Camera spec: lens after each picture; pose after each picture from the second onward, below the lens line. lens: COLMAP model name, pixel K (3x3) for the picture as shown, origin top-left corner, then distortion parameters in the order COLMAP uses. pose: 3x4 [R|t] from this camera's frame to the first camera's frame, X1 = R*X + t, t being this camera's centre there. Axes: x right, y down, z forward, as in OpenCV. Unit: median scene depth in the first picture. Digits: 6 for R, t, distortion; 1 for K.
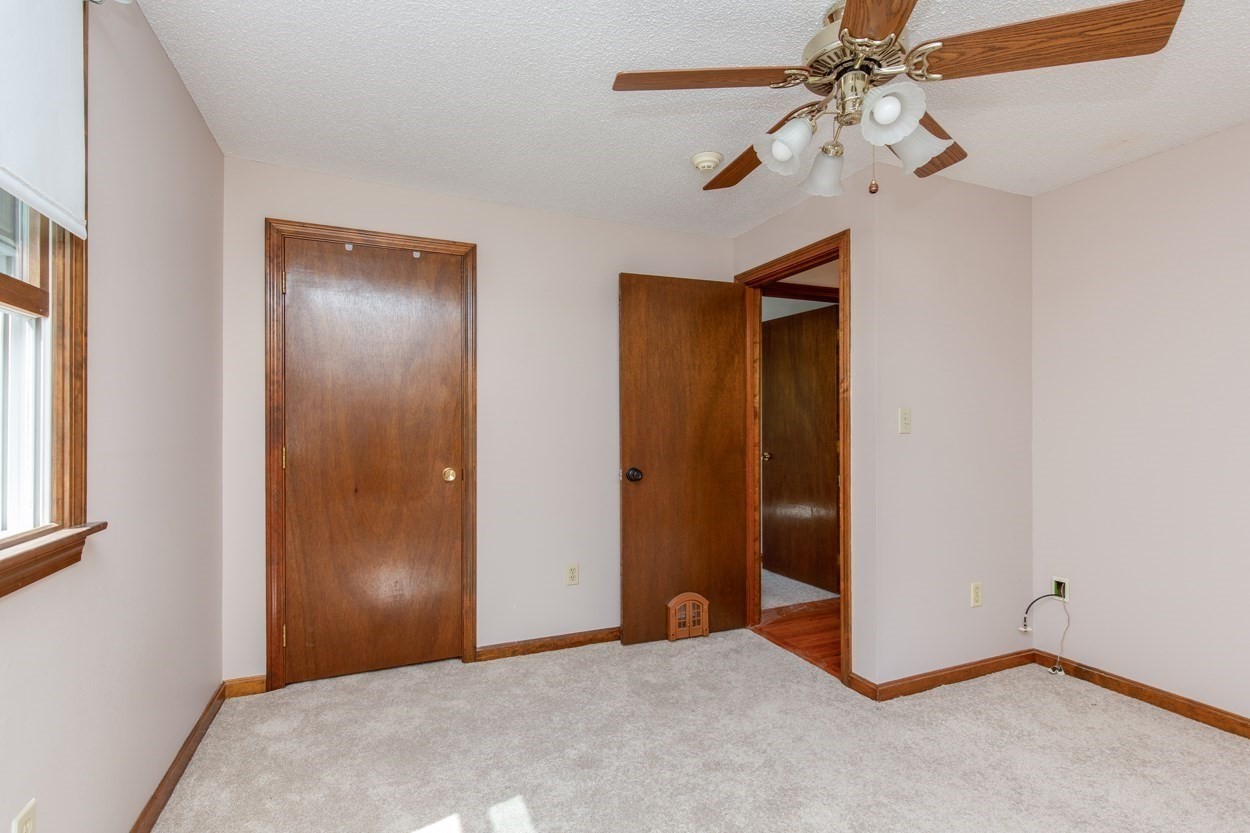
lens RADIAL K [[574.0, 0, 631.8], [0, 574.0, 424.2], [0, 0, 1]] dist [0.005601, -0.001575]
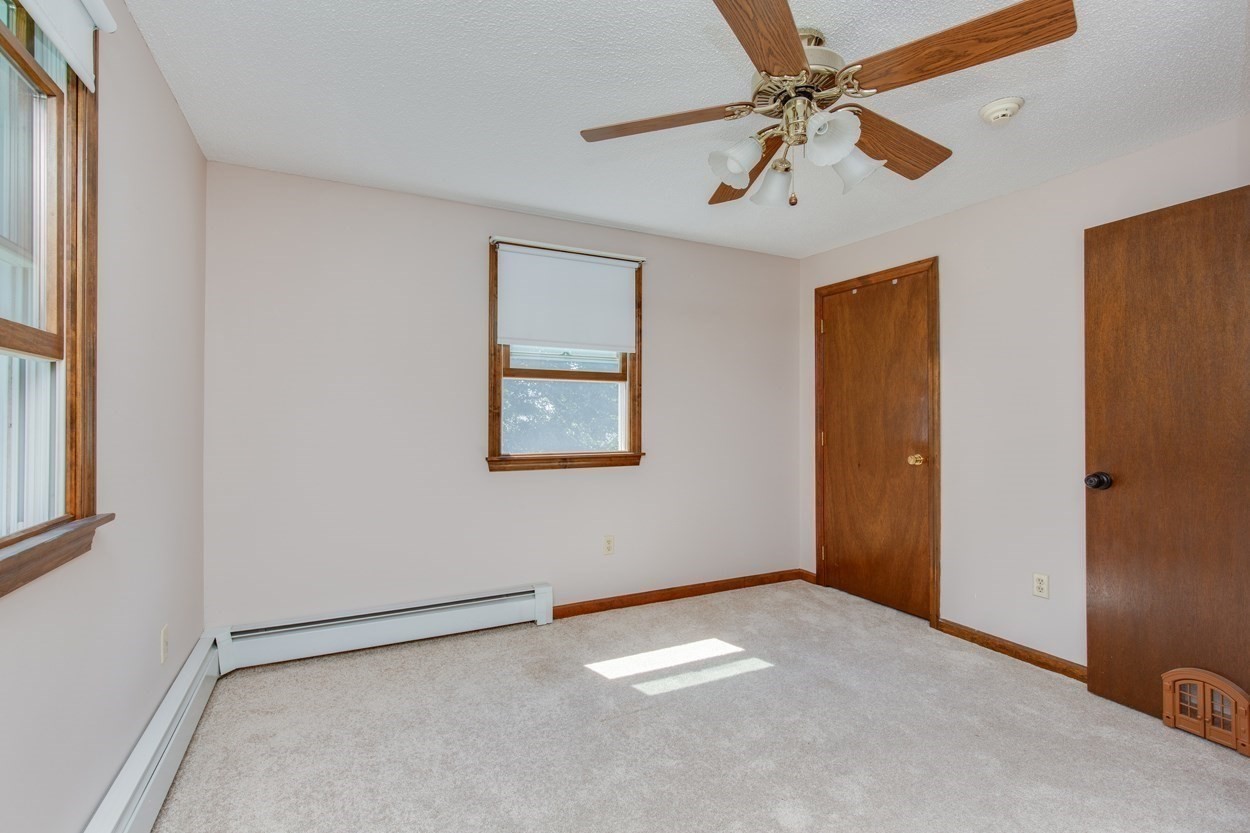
lens RADIAL K [[574.0, 0, 627.0], [0, 574.0, 414.5], [0, 0, 1]] dist [0.005601, -0.001575]
pose [[0.061866, -0.004957, -0.998072, 0.816052], [0.003995, 0.999981, -0.004718, -0.001921], [0.998076, -0.003696, 0.061884, 0.332407]]
